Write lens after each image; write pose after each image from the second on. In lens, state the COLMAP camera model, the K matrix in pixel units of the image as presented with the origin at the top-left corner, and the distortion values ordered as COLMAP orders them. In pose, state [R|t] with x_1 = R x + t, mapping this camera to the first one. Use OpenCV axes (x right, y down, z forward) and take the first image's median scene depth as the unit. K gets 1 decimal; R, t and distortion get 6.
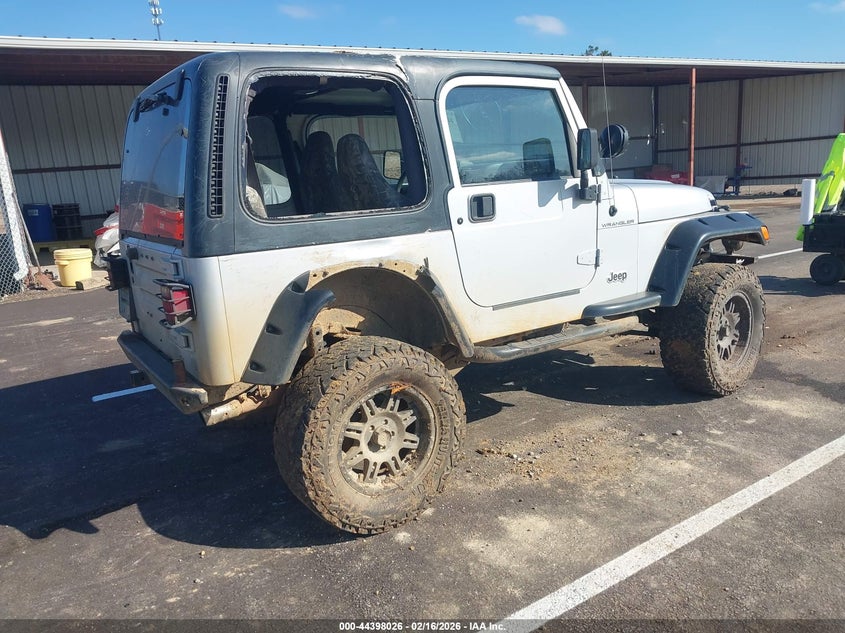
lens RADIAL K [[658.8, 0, 422.5], [0, 658.8, 316.5], [0, 0, 1]] dist [0.006327, 0.007051]
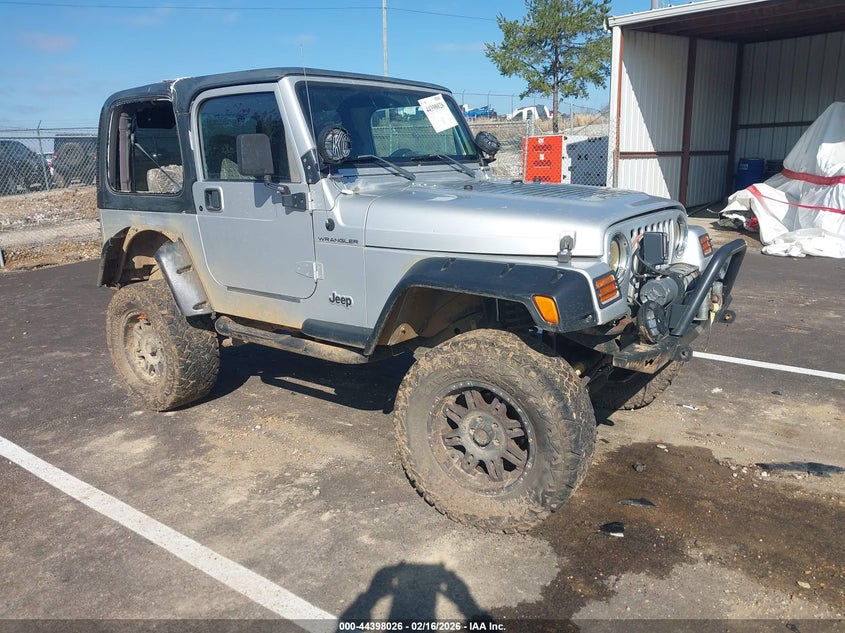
lens RADIAL K [[658.8, 0, 422.5], [0, 658.8, 316.5], [0, 0, 1]] dist [0.006327, 0.007051]
pose [[0.344786, 0.280369, -0.895832, 1.296104], [-0.208807, 0.953349, 0.218005, -0.292198], [0.915162, 0.111891, 0.387245, 0.877754]]
